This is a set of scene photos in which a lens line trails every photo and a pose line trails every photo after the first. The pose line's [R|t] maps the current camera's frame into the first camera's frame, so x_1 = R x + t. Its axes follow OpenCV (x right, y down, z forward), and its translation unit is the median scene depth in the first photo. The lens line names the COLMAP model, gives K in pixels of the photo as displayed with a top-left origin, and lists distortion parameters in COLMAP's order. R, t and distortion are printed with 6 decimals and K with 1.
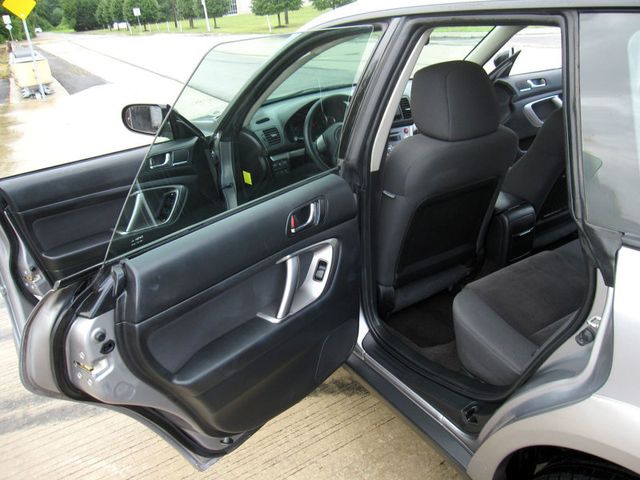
lens RADIAL K [[522.5, 0, 327.9], [0, 522.5, 235.8], [0, 0, 1]] dist [-0.048467, 0.010706]
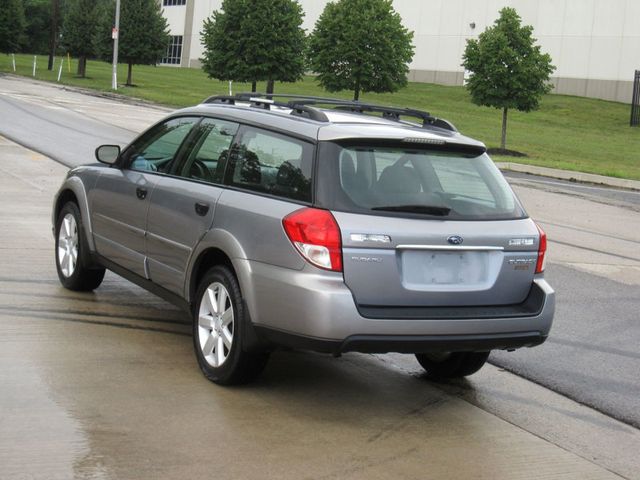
lens RADIAL K [[1290.3, 0, 320.0], [0, 1290.3, 240.0], [0, 0, 1]] dist [0.005375, -0.189976]
pose [[0.983751, 0.175986, -0.035543, 0.041734], [-0.178809, 0.942533, -0.282239, 0.067122], [-0.016169, 0.284009, 0.958685, -0.181763]]
